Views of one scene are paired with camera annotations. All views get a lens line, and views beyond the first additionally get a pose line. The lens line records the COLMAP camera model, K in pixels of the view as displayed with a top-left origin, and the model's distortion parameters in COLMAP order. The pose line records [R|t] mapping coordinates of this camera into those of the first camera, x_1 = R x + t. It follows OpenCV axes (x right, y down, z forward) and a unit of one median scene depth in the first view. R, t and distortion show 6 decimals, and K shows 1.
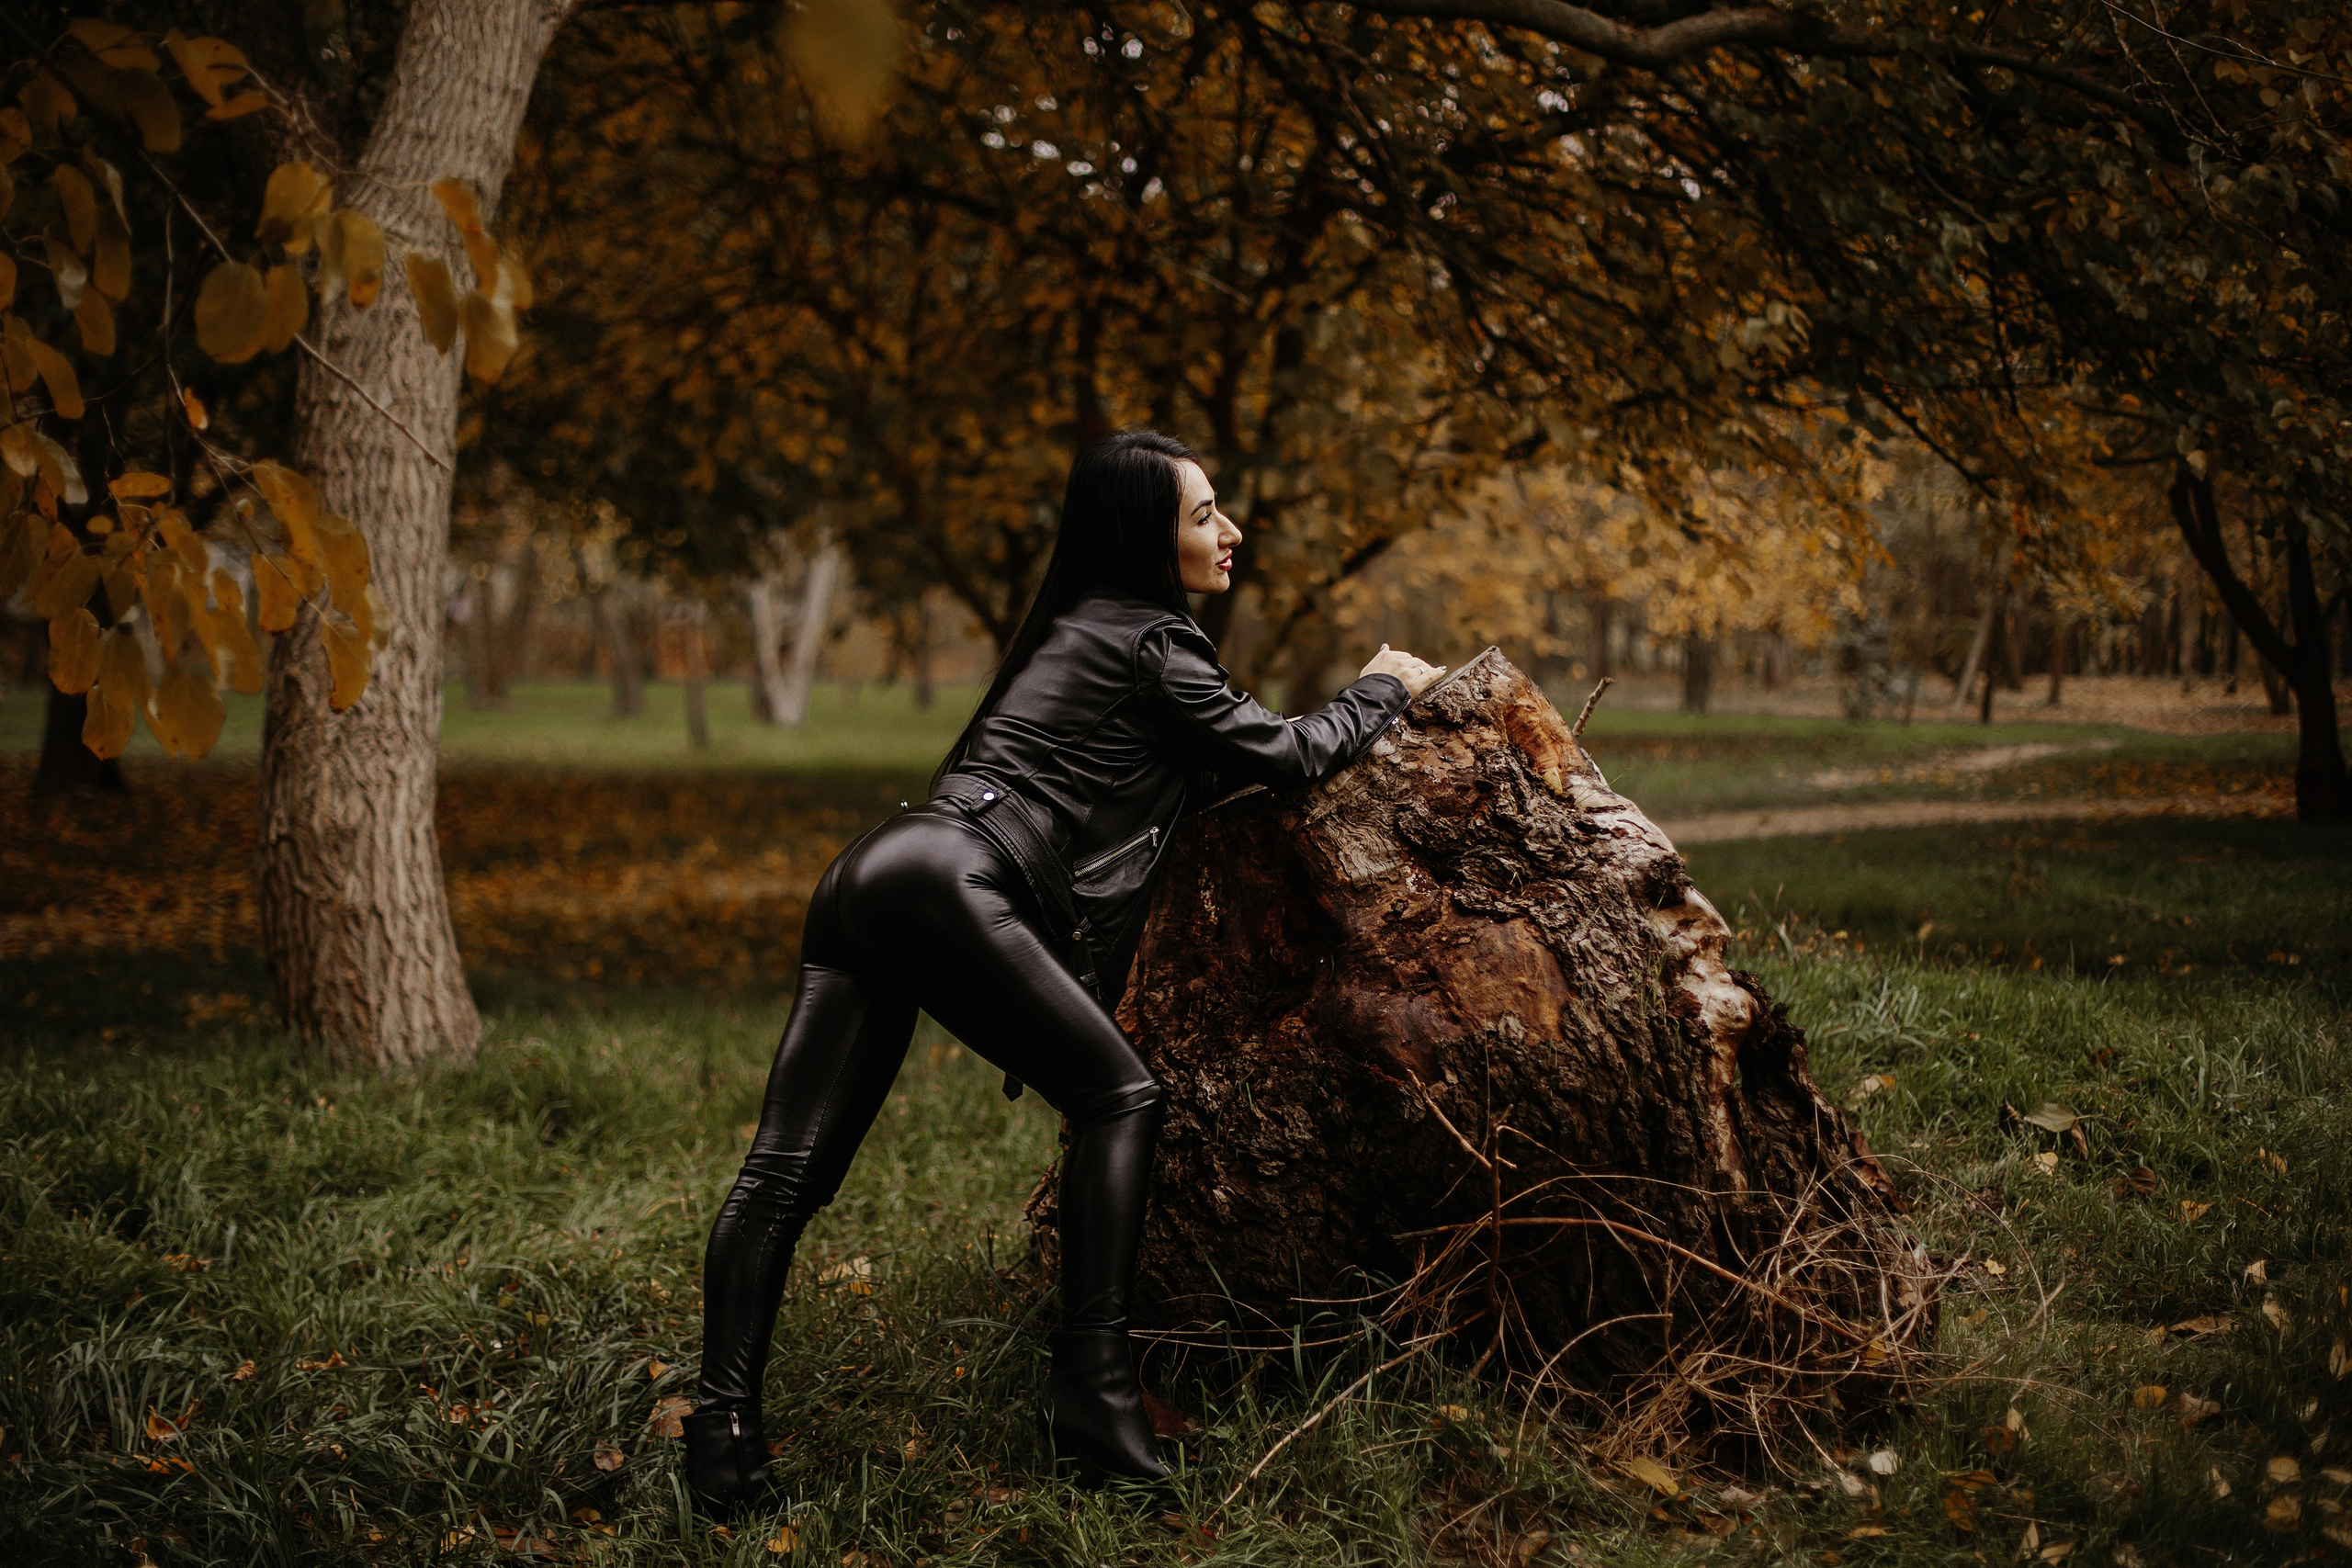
lens RADIAL K [[3409.1, 0, 1176.0], [0, 3409.1, 784.0], [0, 0, 1]] dist [-0.157141, 0.156365]
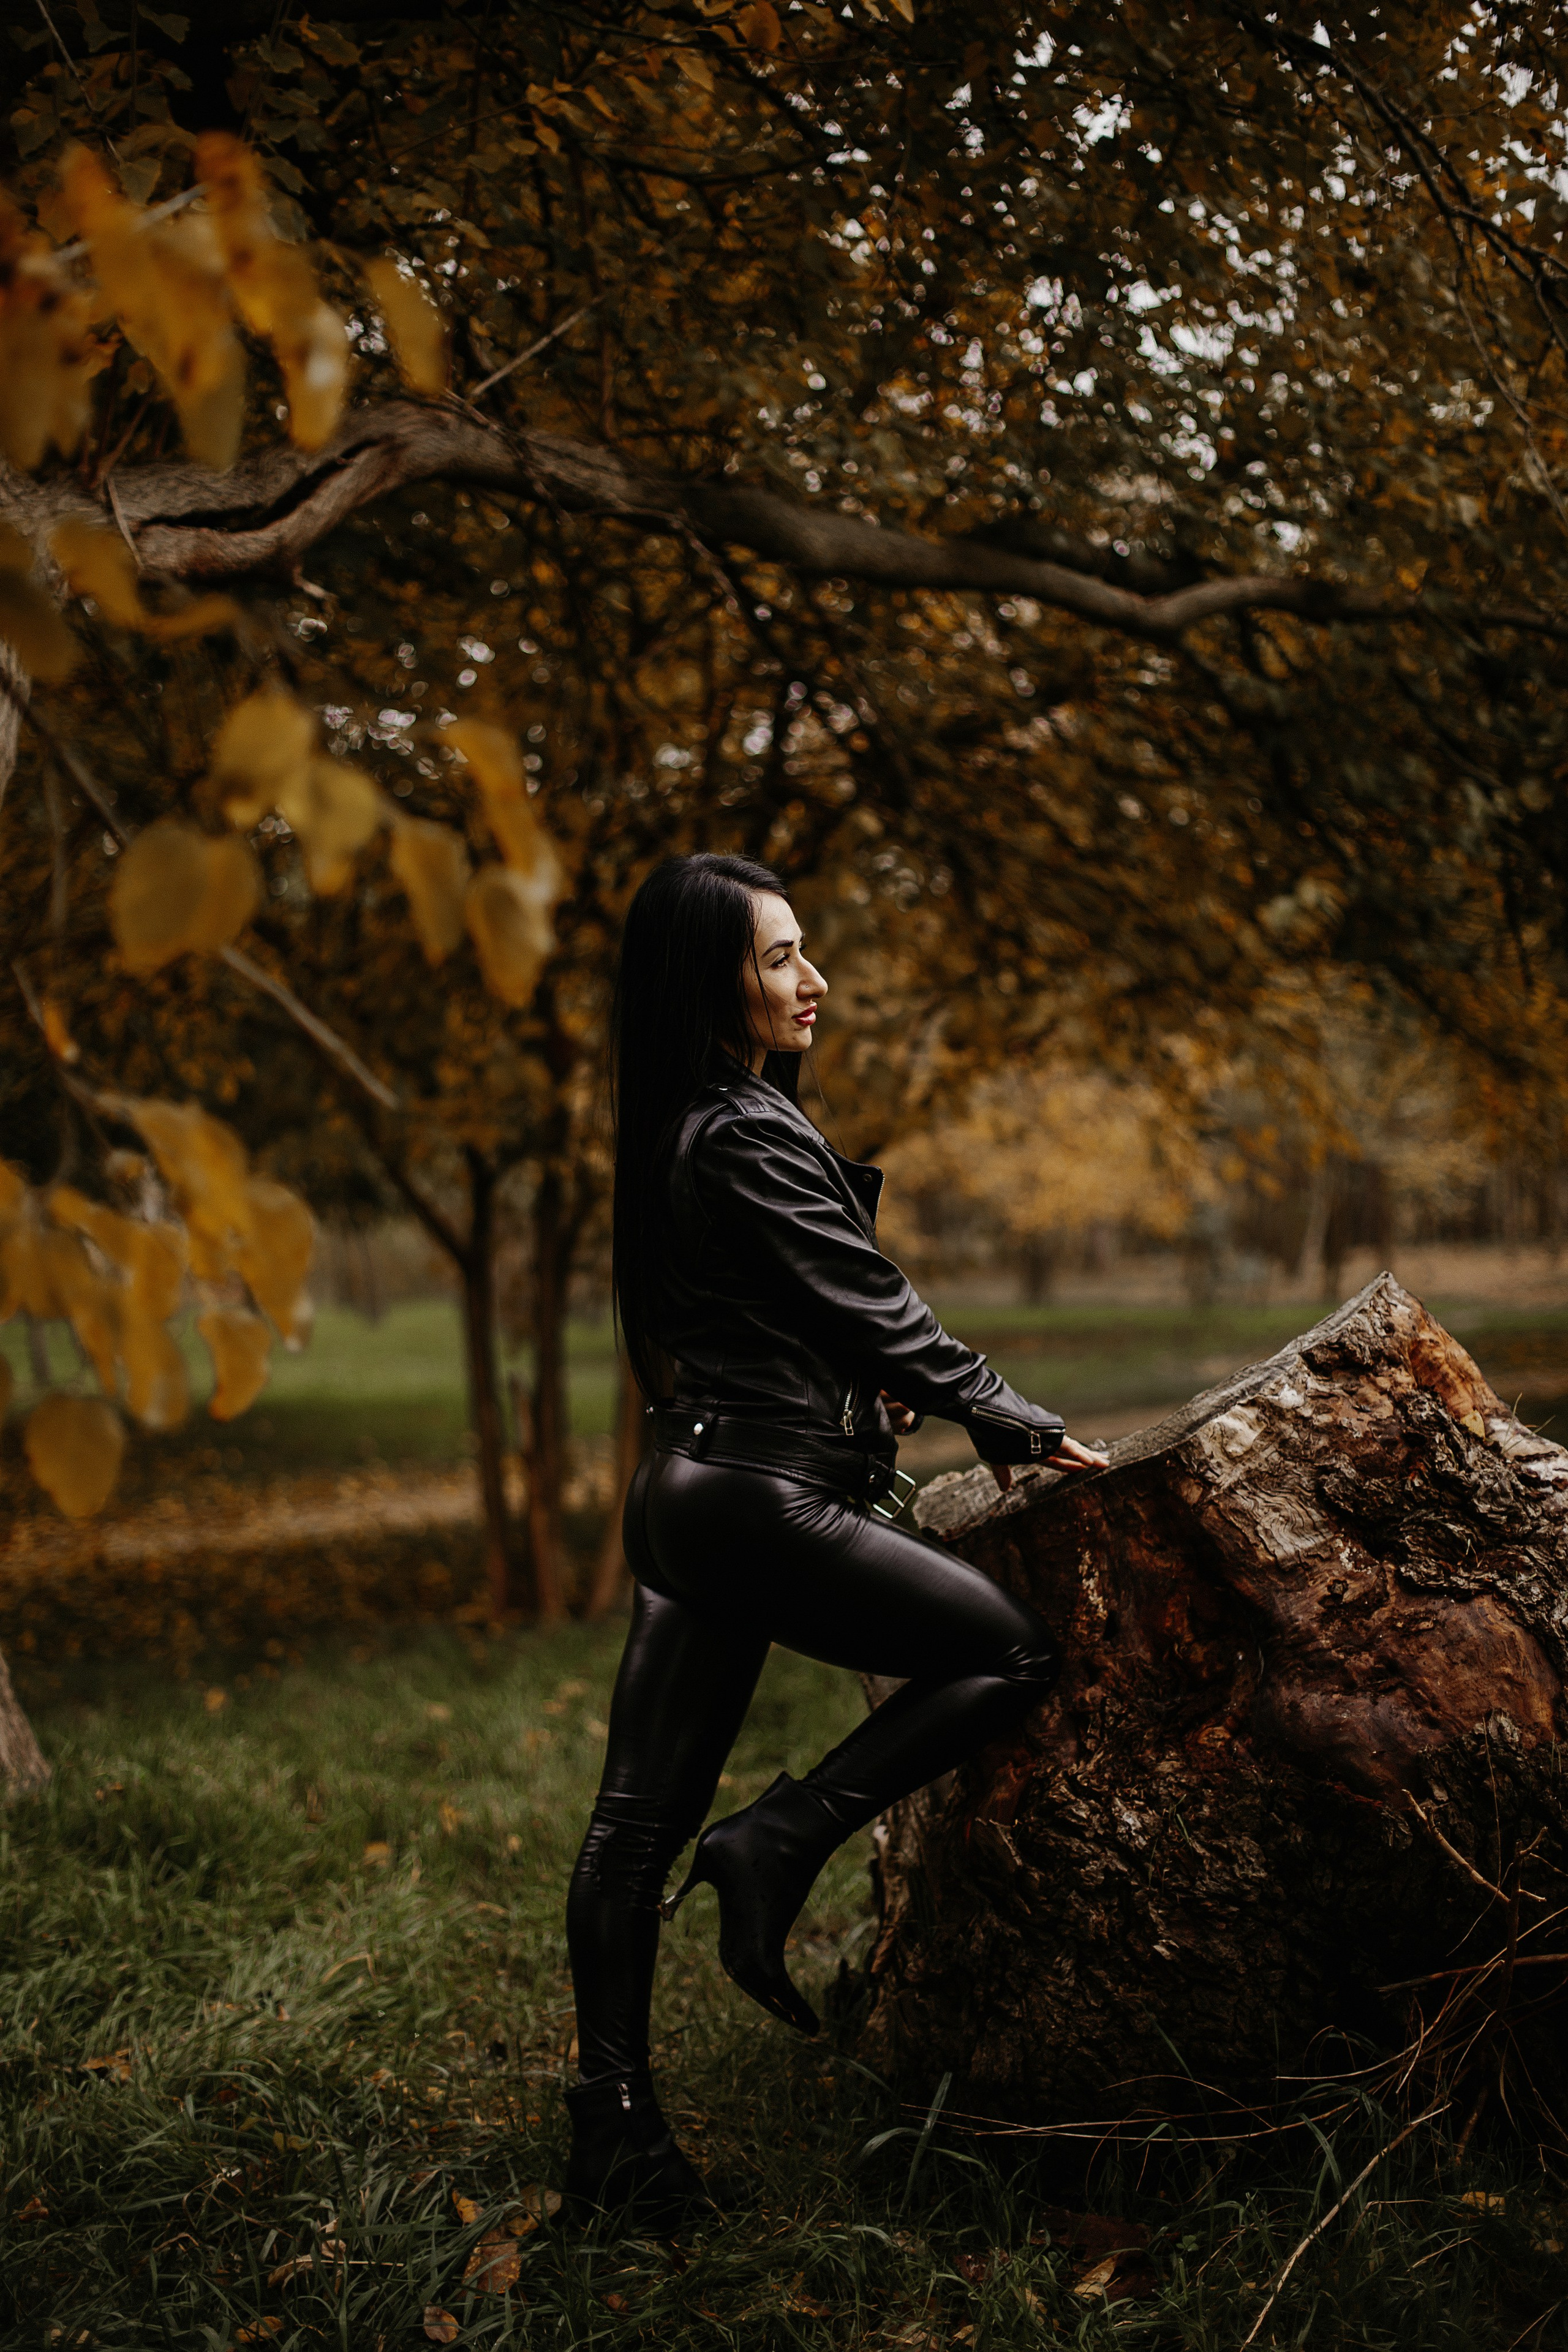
lens RADIAL K [[3409.5, 0, 784.0], [0, 3409.5, 1176.0], [0, 0, 1]] dist [-0.157141, 0.156365]
pose [[0.994667, -0.039273, 0.095373, -0.144771], [0.045195, 0.997129, -0.060750, -0.020650], [-0.092714, 0.064737, 0.993586, 0.175153]]
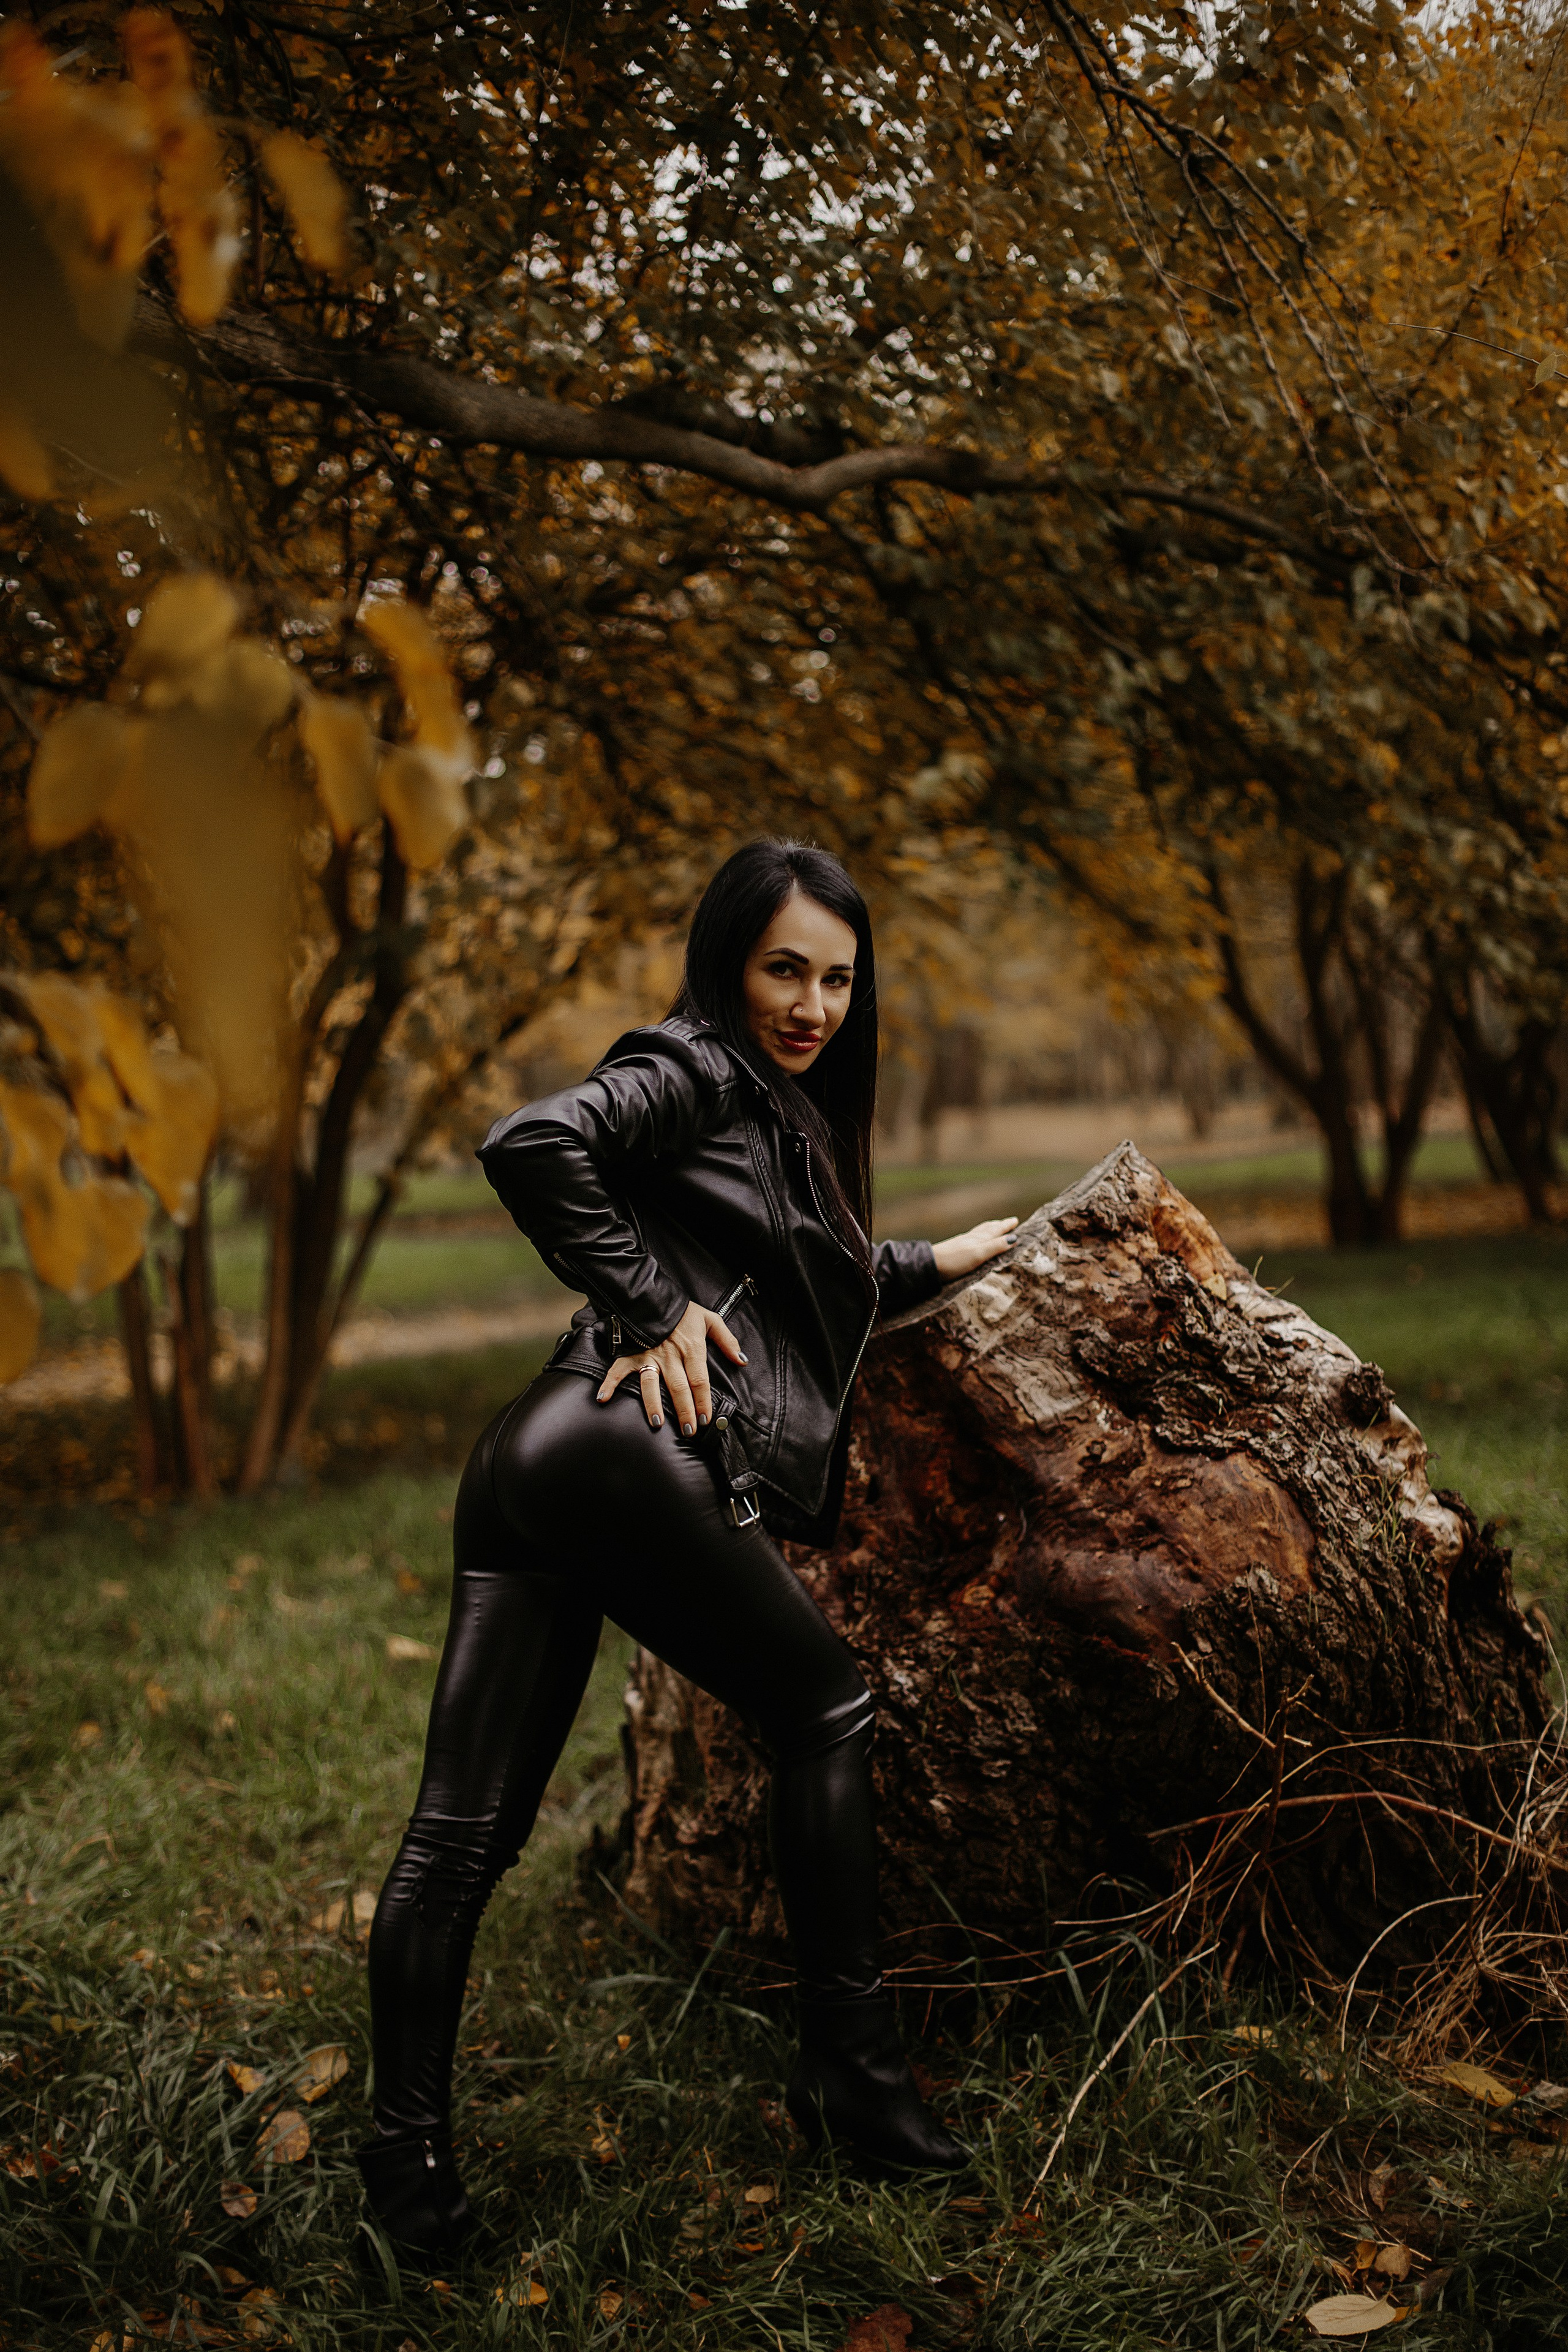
lens RADIAL K [[3409.5, 0, 784.0], [0, 3409.5, 1176.0], [0, 0, 1]] dist [-0.157141, 0.156365]
pose [[0.975323, -0.056518, 0.213424, -0.190270], [0.061108, 0.998019, -0.014962, -0.024850], [-0.212156, 0.027634, 0.976845, 0.171688]]
